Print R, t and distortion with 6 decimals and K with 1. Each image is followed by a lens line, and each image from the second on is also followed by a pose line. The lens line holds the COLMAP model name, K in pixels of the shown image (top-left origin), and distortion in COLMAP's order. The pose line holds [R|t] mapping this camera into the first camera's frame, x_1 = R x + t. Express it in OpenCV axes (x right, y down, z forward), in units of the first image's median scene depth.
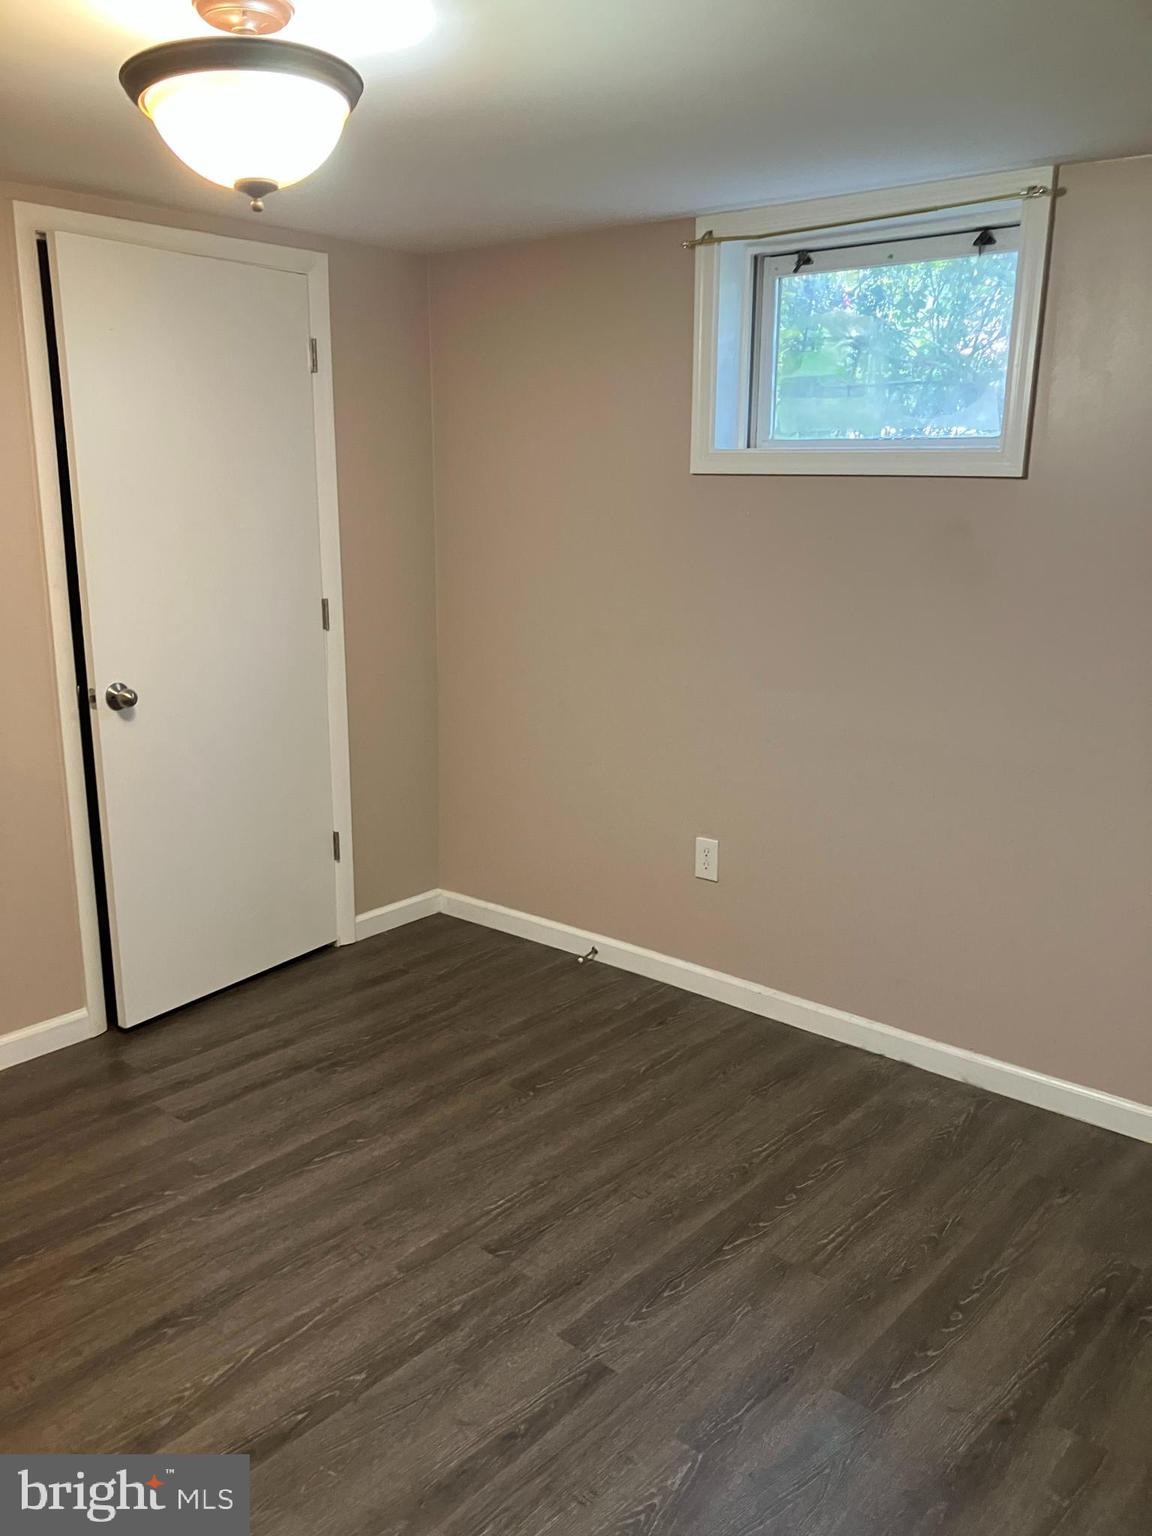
lens RADIAL K [[1218.8, 0, 587.7], [0, 1218.8, 776.1], [0, 0, 1]] dist [0.086142, -0.084965]
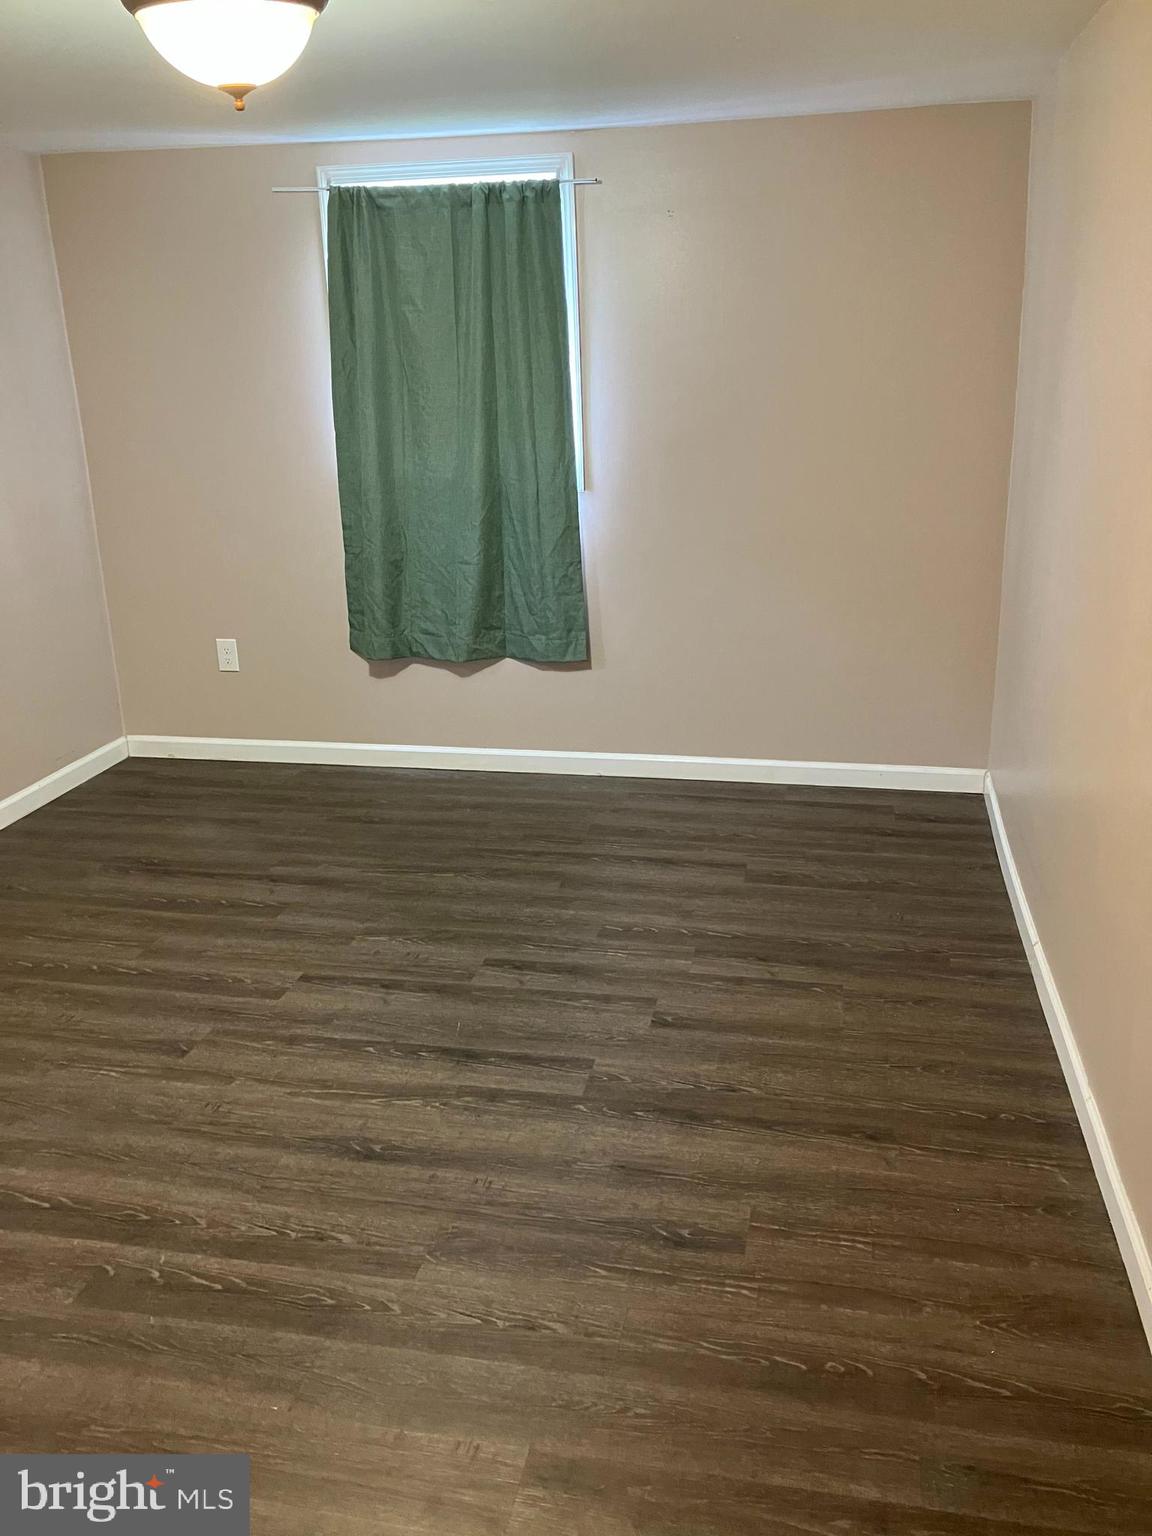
lens RADIAL K [[1218.8, 0, 587.7], [0, 1218.8, 776.1], [0, 0, 1]] dist [0.086142, -0.084965]
pose [[-0.474766, -0.272125, 0.836986, -1.136924], [0.235526, 0.877030, 0.418743, -0.206278], [-0.848012, 0.395937, -0.352291, 1.033788]]
